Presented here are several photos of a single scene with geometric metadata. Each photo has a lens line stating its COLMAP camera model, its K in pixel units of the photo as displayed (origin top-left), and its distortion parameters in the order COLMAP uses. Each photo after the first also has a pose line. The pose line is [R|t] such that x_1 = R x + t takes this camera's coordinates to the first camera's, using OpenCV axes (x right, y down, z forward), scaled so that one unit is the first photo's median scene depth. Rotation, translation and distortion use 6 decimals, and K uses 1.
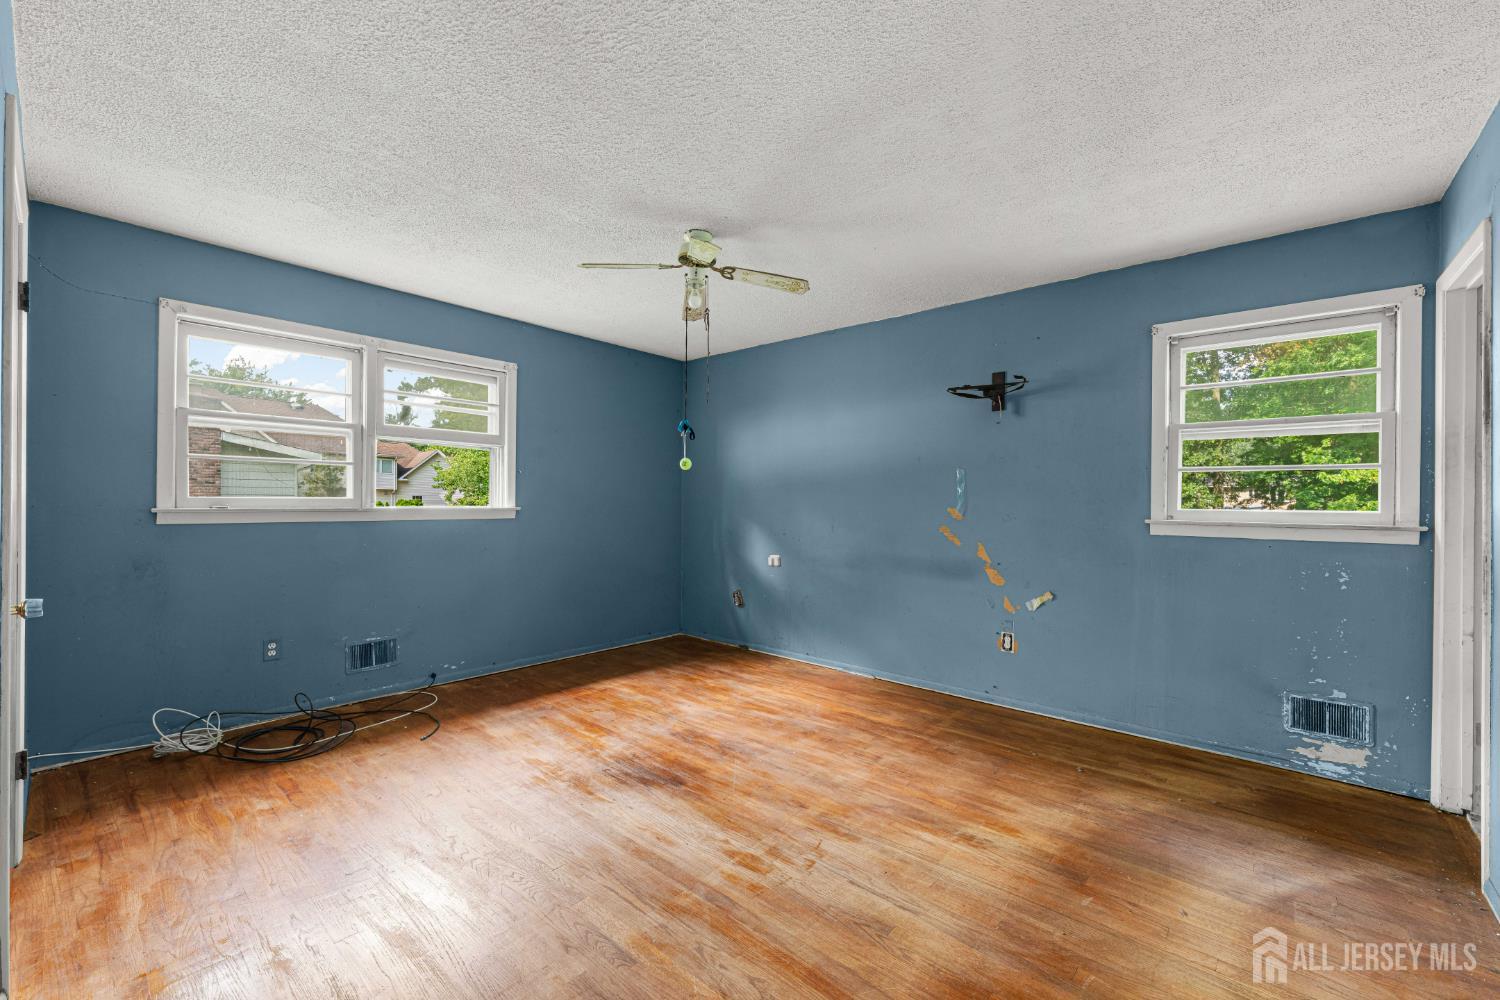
lens RADIAL K [[605.9, 0, 748.5], [0, 605.9, 501.0], [0, 0, 1]] dist [-0.000843, -0.000038]
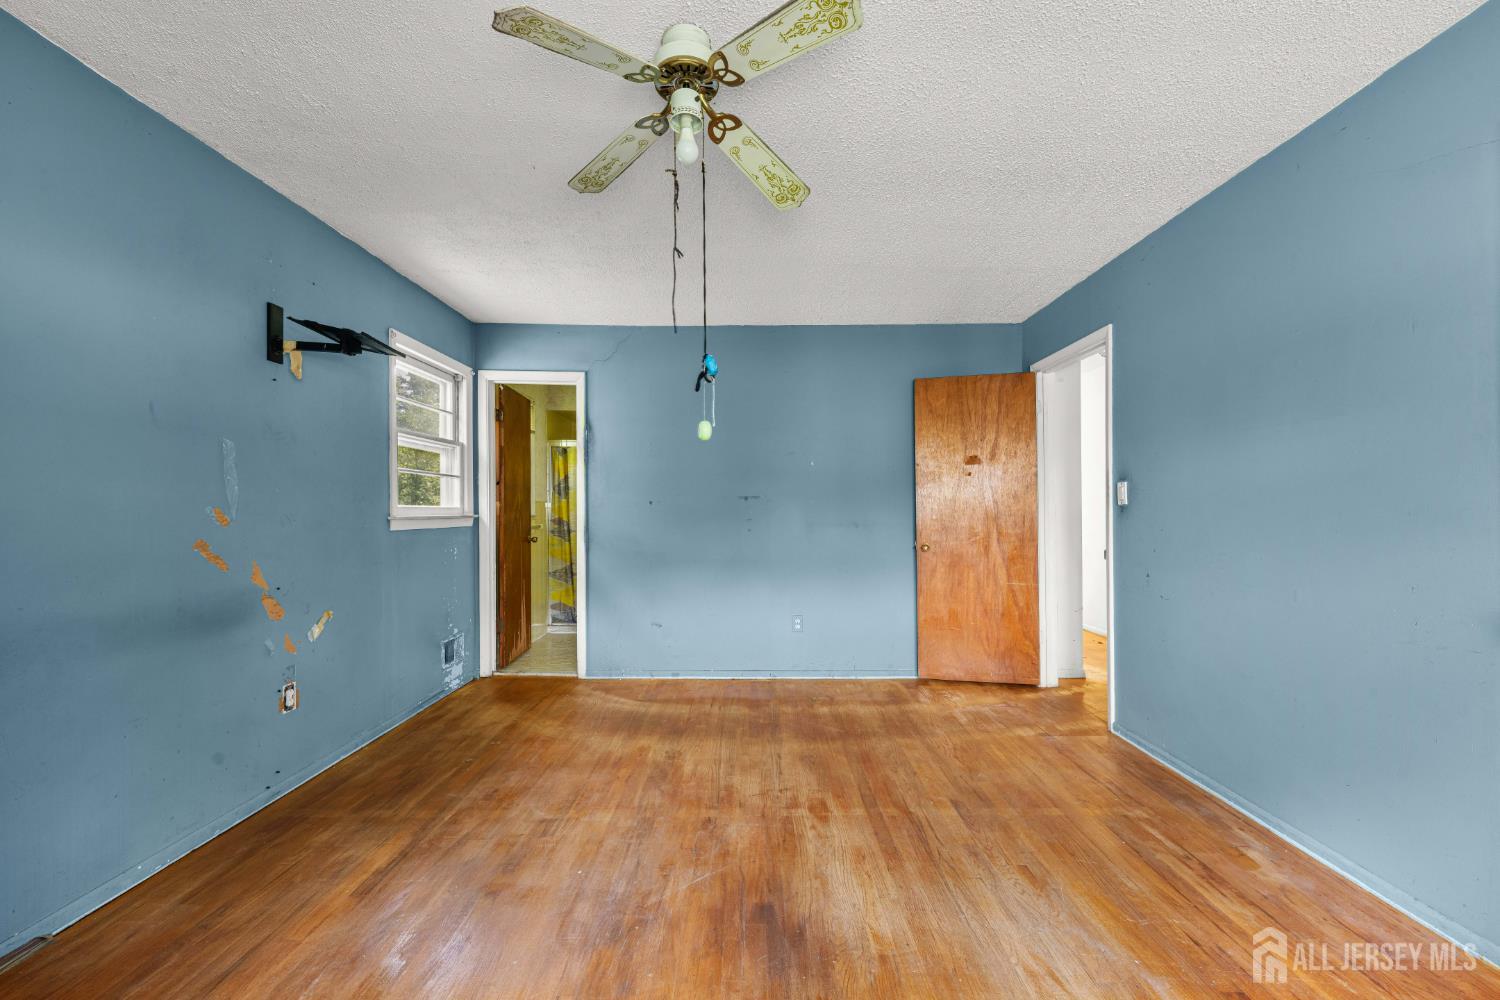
lens RADIAL K [[605.9, 0, 748.5], [0, 605.9, 501.0], [0, 0, 1]] dist [-0.000843, -0.000038]
pose [[-0.650352, 0.001491, 0.759632, -0.608856], [-0.006172, 0.999955, -0.007247, 0.010626], [-0.759608, -0.009402, -0.650313, 1.427766]]
